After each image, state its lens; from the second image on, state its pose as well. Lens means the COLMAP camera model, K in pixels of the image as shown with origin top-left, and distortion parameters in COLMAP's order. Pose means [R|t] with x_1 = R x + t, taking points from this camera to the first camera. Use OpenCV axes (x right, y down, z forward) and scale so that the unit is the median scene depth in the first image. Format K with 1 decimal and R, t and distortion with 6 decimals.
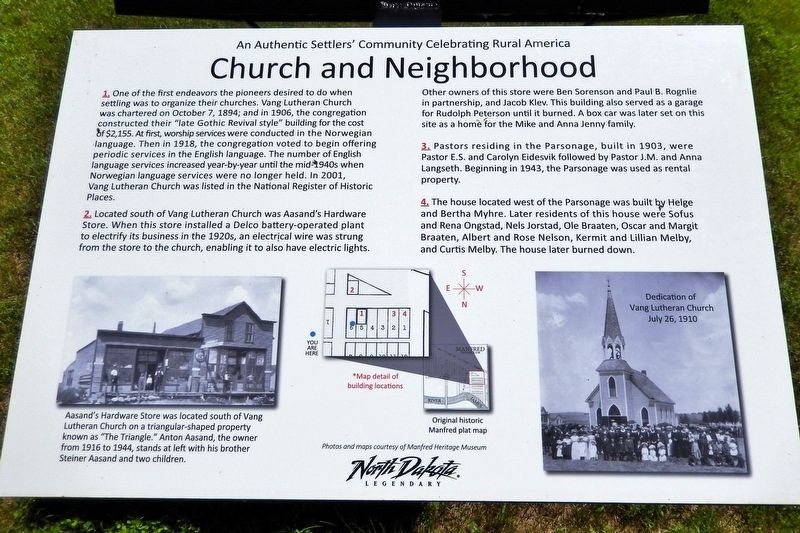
lens RADIAL K [[575.9, 0, 403.4], [0, 575.9, 264.7], [0, 0, 1]] dist [-0.003473, 0.001127]
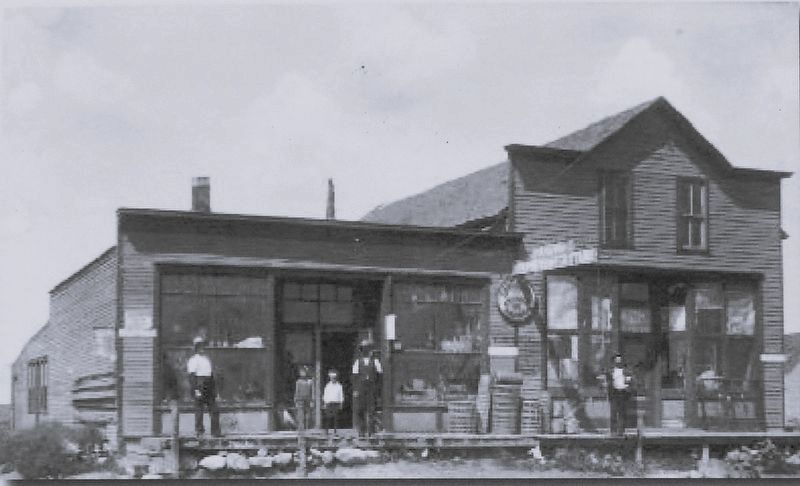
lens RADIAL K [[571.7, 0, 399.8], [0, 571.7, 245.3], [0, 0, 1]] dist [-0.000108, 0.001337]
pose [[0.999745, -0.011096, 0.019667, -0.410424], [0.006555, 0.976043, 0.217481, 0.073389], [-0.021609, -0.217297, 0.975866, 0.742444]]
